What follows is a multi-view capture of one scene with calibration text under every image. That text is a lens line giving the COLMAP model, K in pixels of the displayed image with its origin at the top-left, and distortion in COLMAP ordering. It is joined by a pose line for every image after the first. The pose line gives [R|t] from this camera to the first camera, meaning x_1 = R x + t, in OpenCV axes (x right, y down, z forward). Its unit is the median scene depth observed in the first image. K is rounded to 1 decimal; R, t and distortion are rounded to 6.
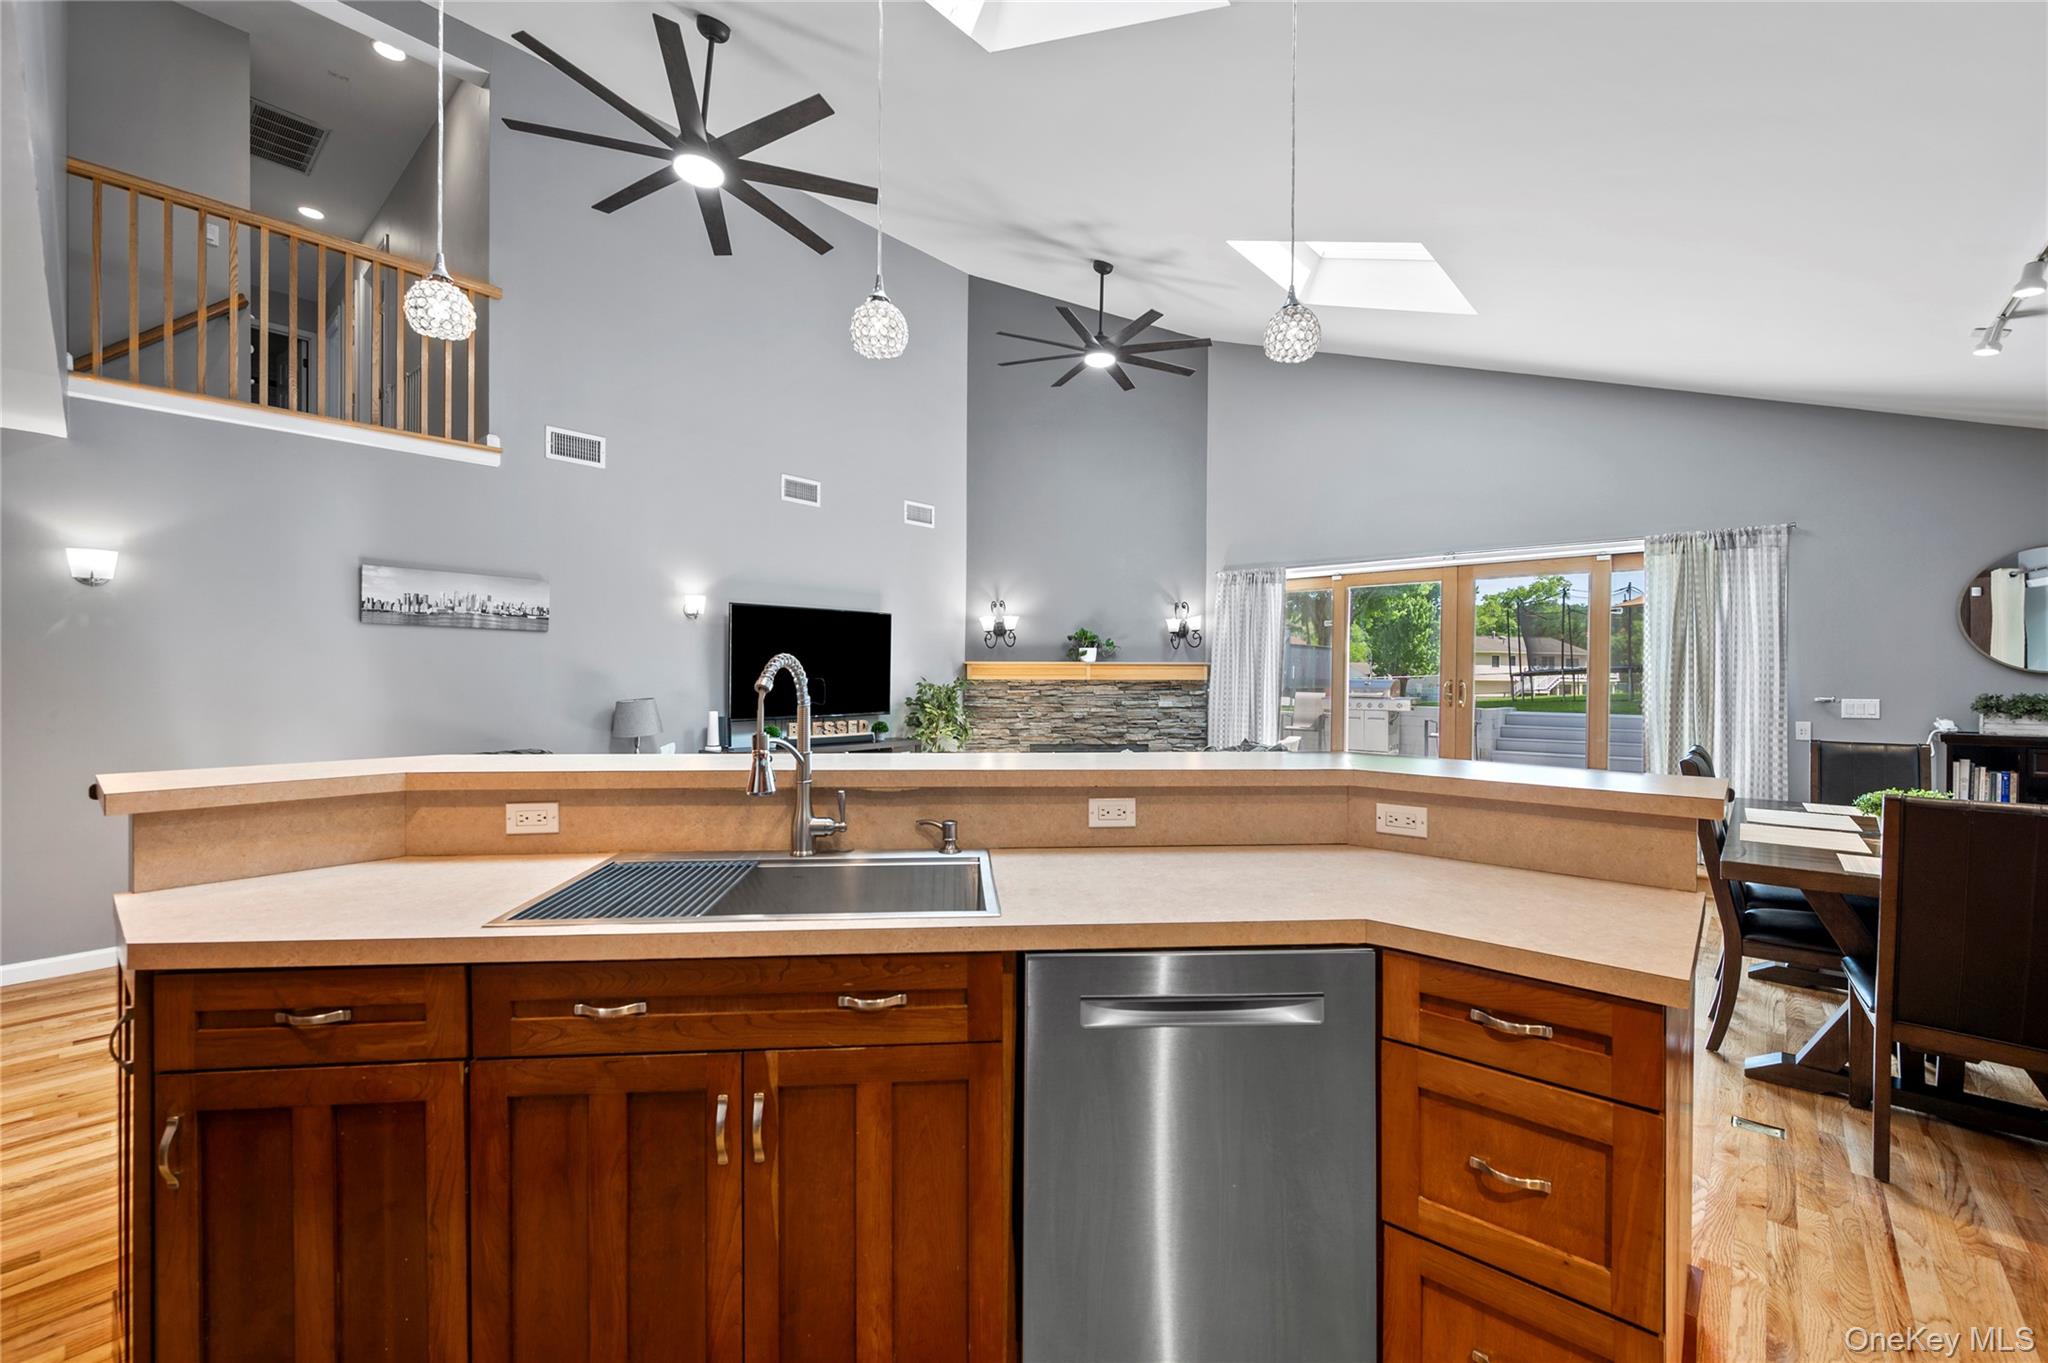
lens RADIAL K [[833.8, 0, 1026.3], [0, 833.8, 680.3], [0, 0, 1]] dist [-0.000828, -0.000053]
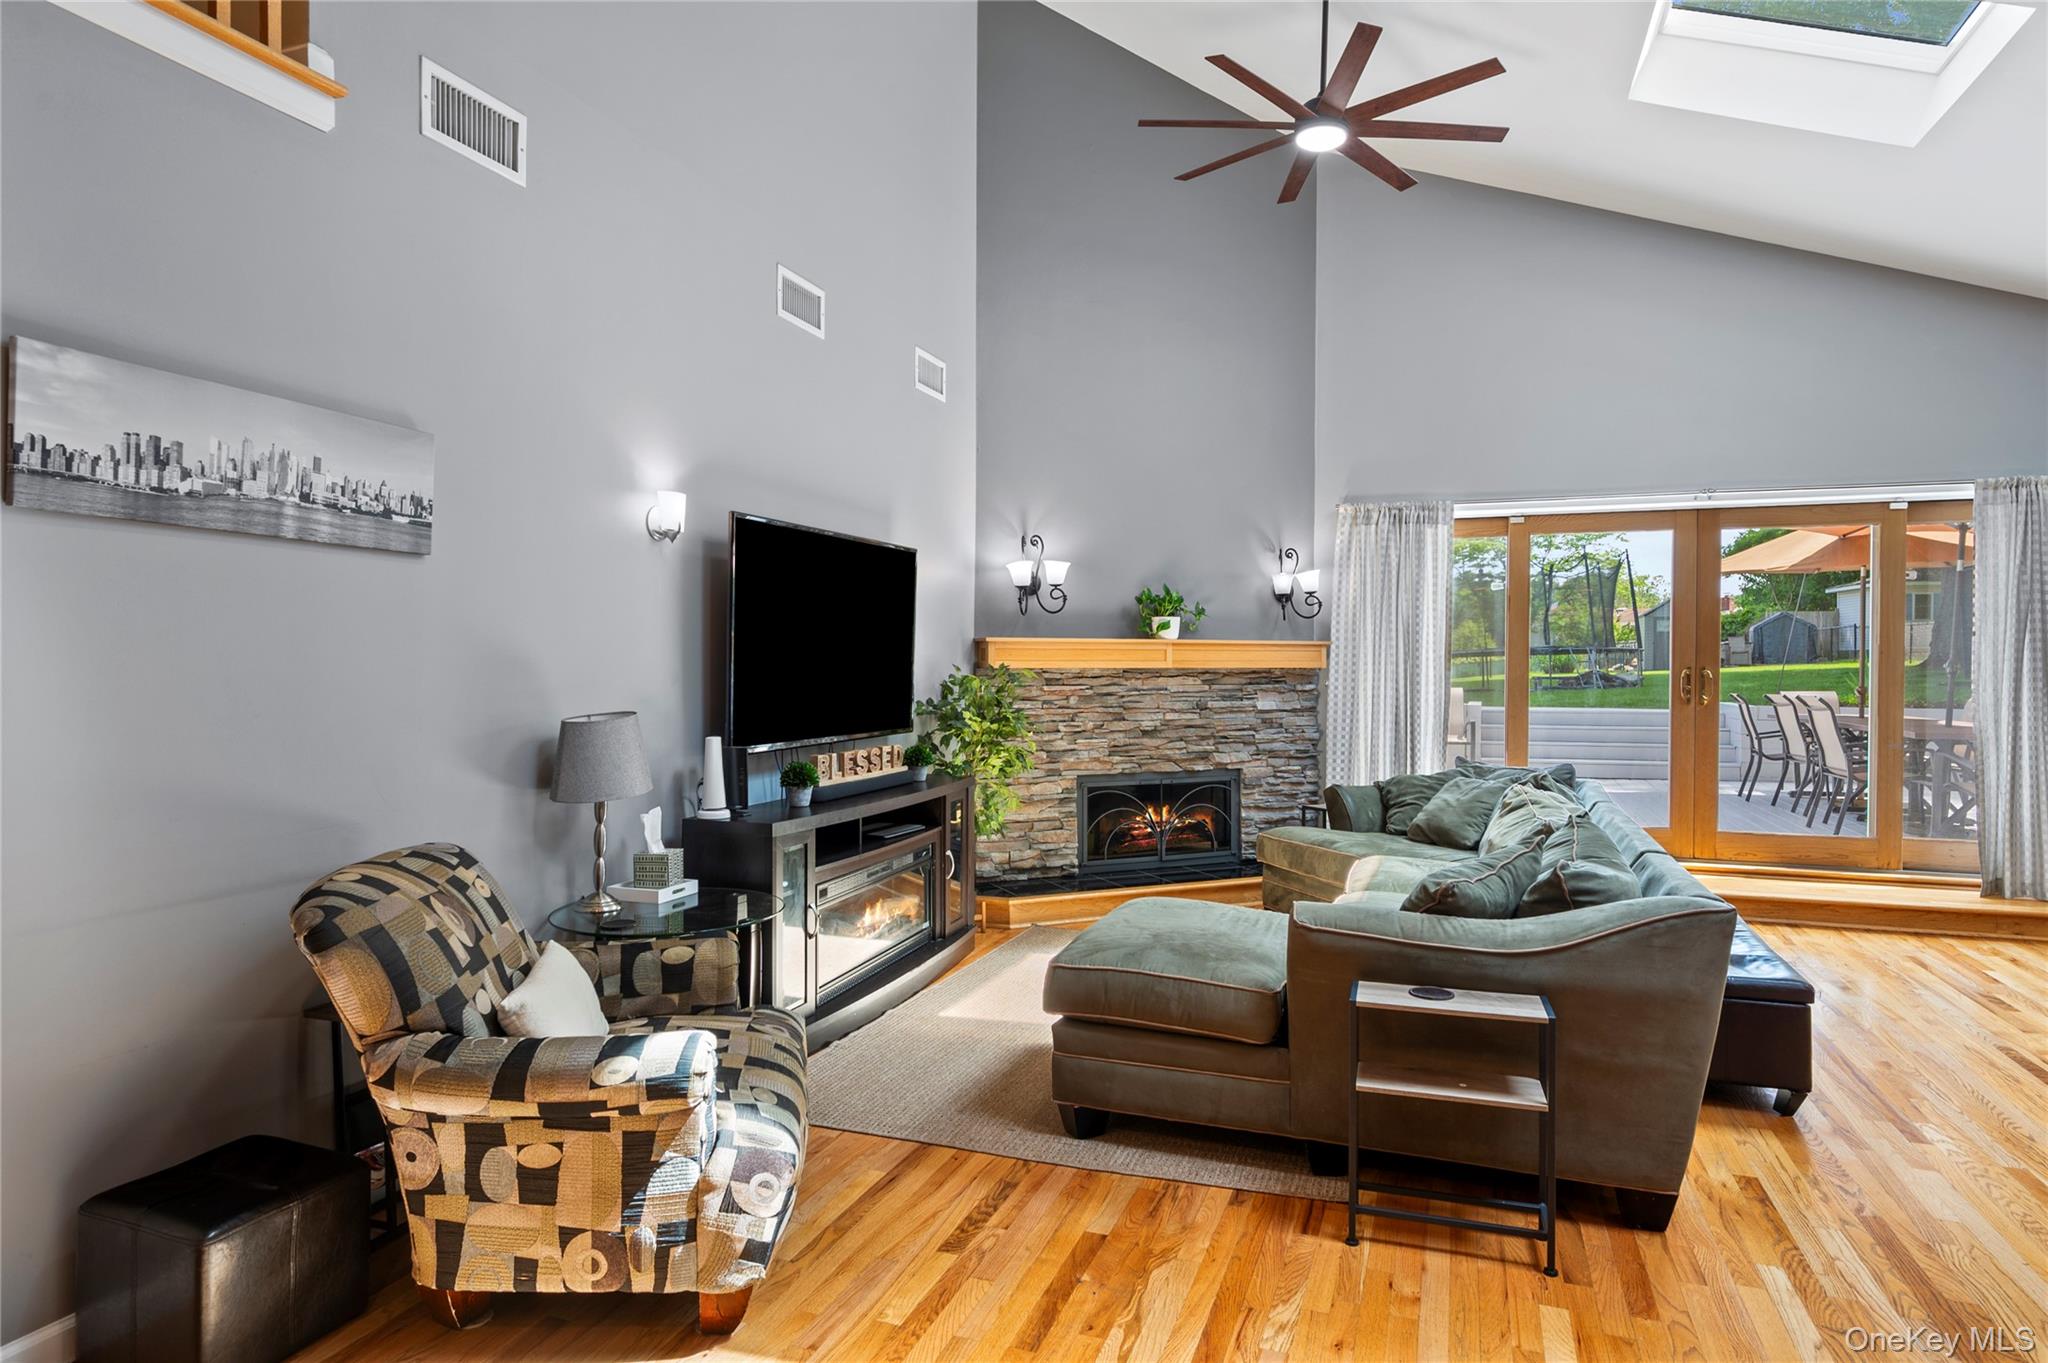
lens RADIAL K [[1157.8, 0, 1033.5], [0, 1157.8, 674.8], [0, 0, 1]] dist [0.008689, -0.004202]
pose [[0.931079, -0.005052, 0.364782, -0.439355], [0.002933, 0.999975, 0.006365, -0.002048], [-0.364805, -0.004856, 0.931071, 0.307179]]
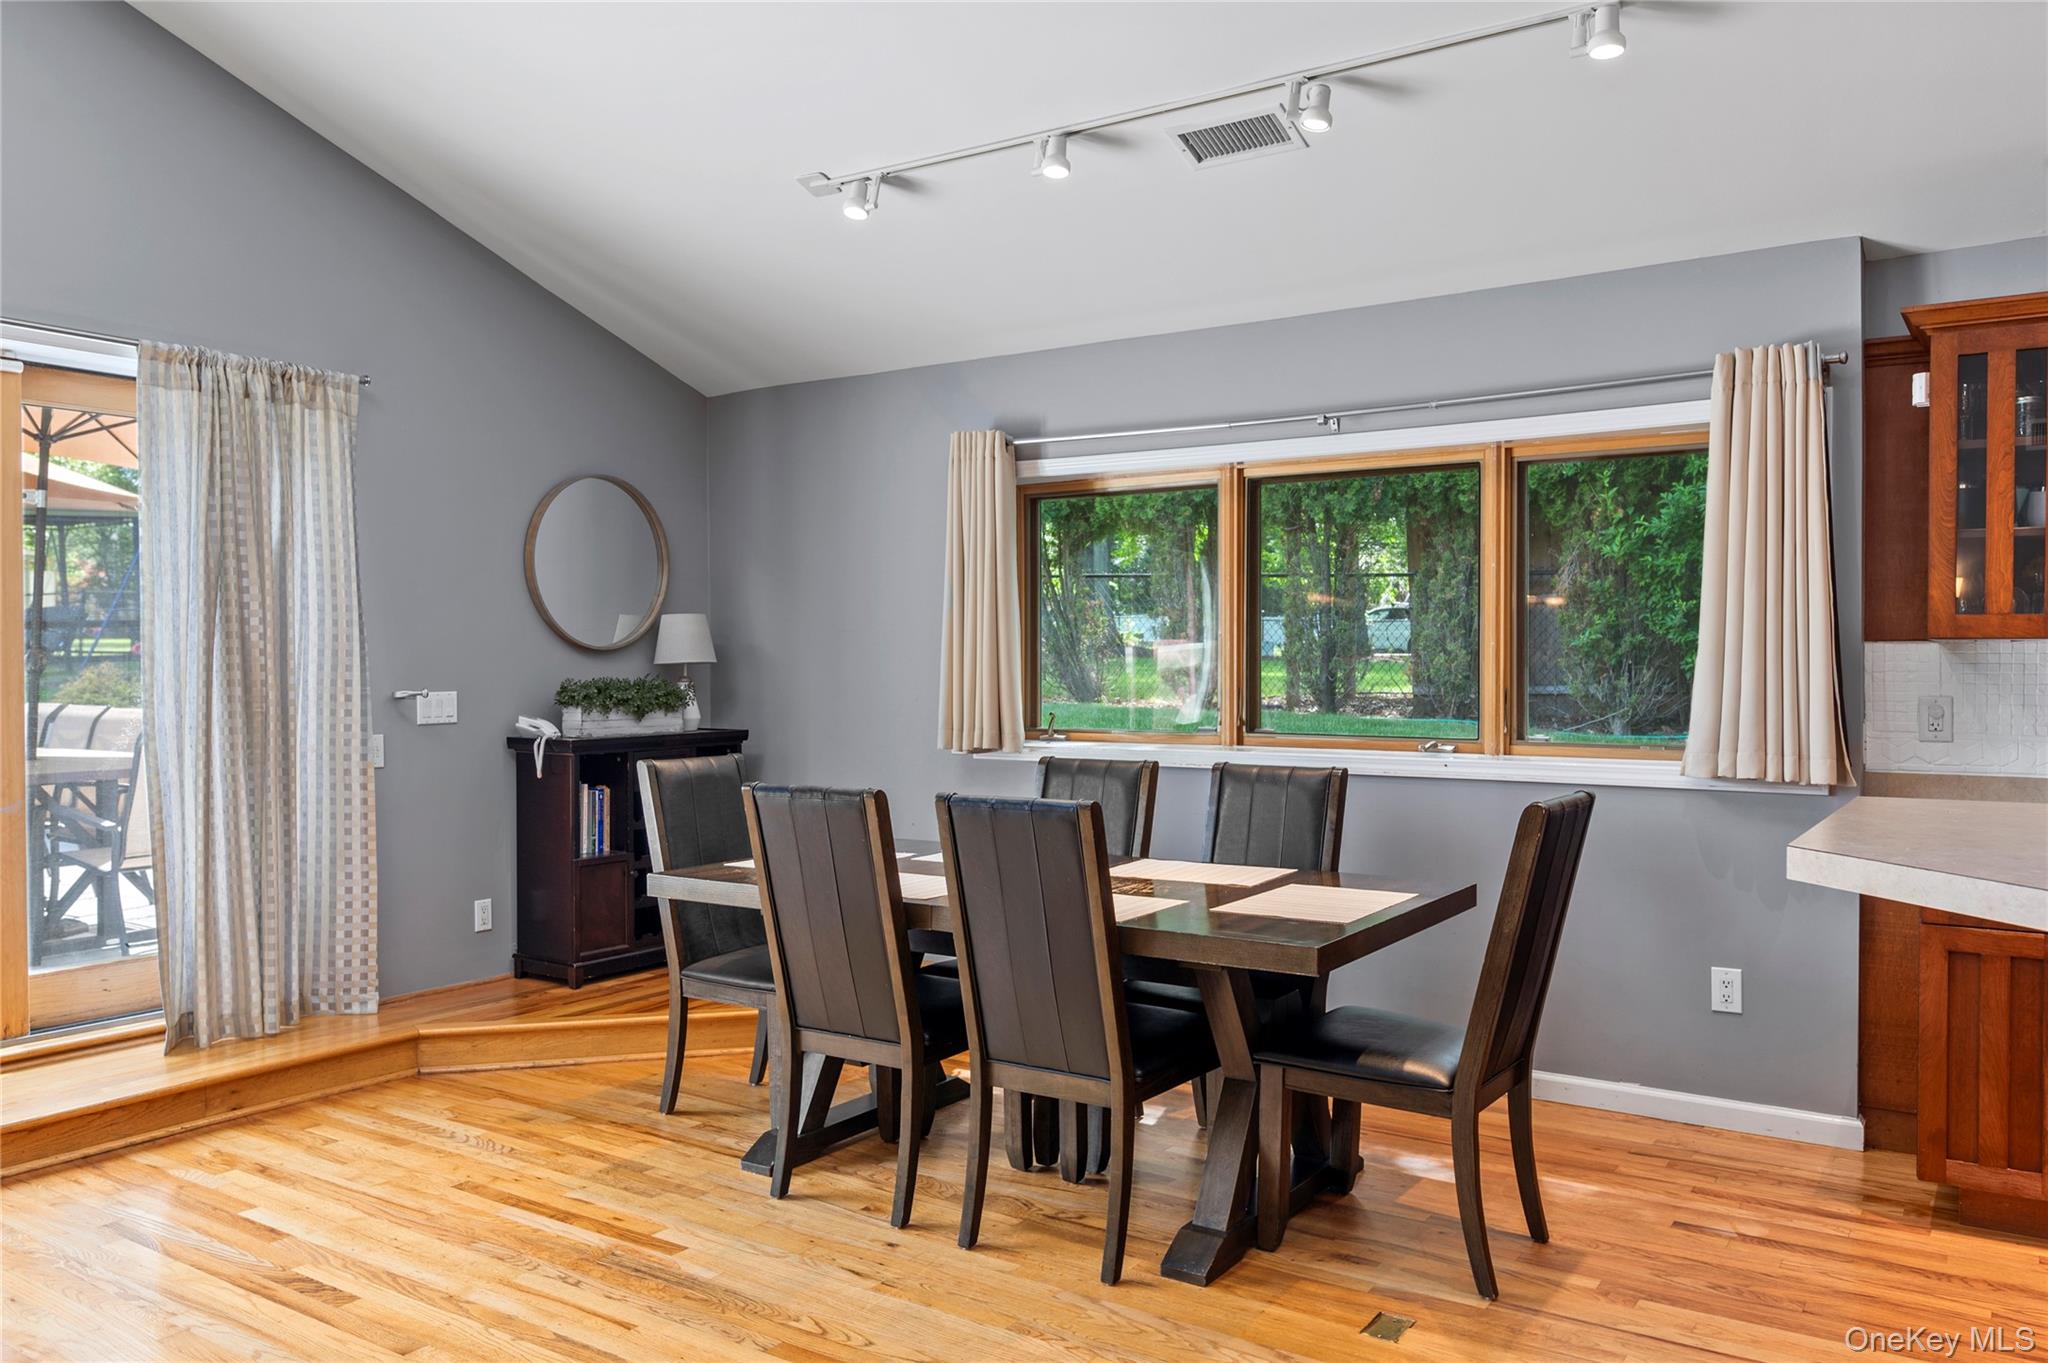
lens RADIAL K [[1508.7, 0, 1023.1], [0, 1508.7, 696.3], [0, 0, 1]] dist [-0.008640, 0.002638]
pose [[-0.129982, -0.026176, 0.991171, -0.113202], [0.005555, 0.999617, 0.027127, -0.001547], [-0.991501, 0.009032, -0.129787, 0.615207]]
